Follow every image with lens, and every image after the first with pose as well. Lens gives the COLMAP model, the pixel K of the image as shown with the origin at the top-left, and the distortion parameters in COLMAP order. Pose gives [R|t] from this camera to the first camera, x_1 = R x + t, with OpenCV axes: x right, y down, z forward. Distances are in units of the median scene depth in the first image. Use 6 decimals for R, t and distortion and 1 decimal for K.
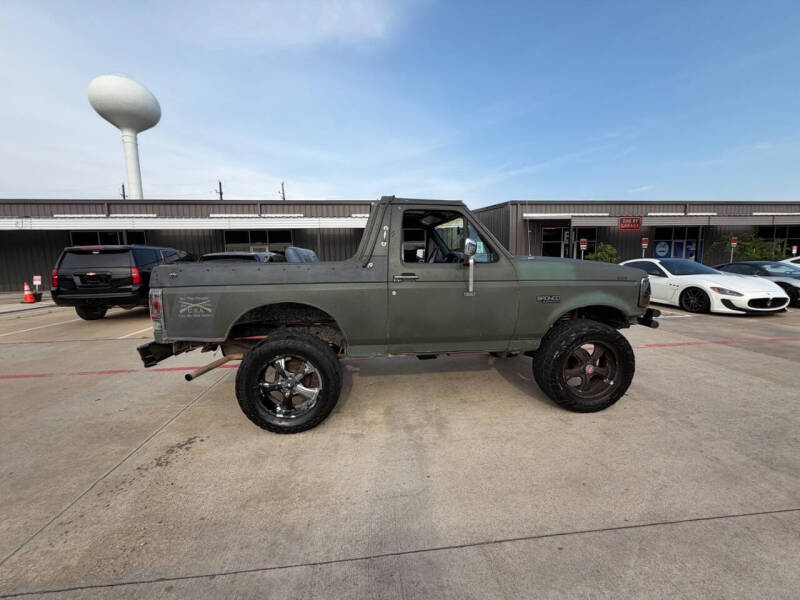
lens RADIAL K [[317.2, 0, 390.4], [0, 317.2, 300.5], [0, 0, 1]] dist [0.000022, 0.000088]
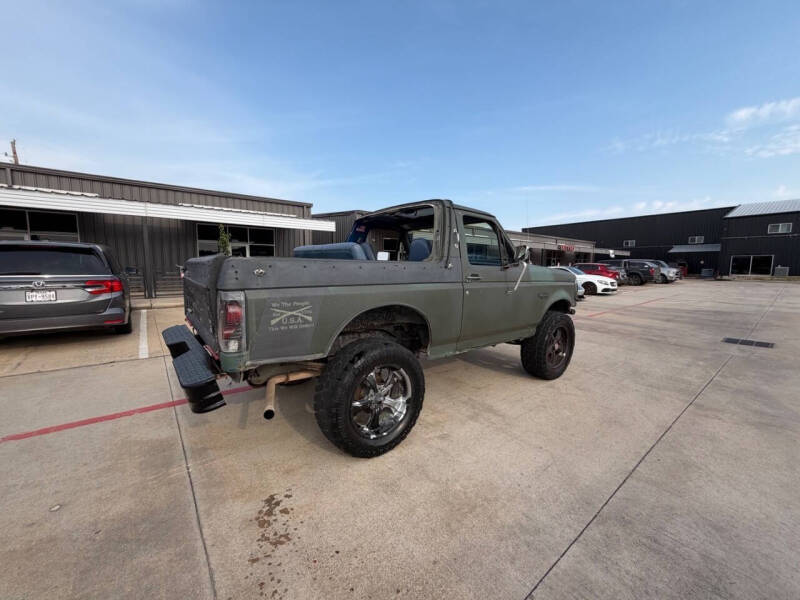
lens RADIAL K [[319.3, 0, 396.6], [0, 319.3, 301.3], [0, 0, 1]] dist [0.001330, 0.000065]
pose [[0.845583, -0.031665, 0.532904, -0.763553], [0.038941, 0.999239, -0.002416, -0.001282], [-0.532421, 0.022795, 0.846173, 0.224163]]
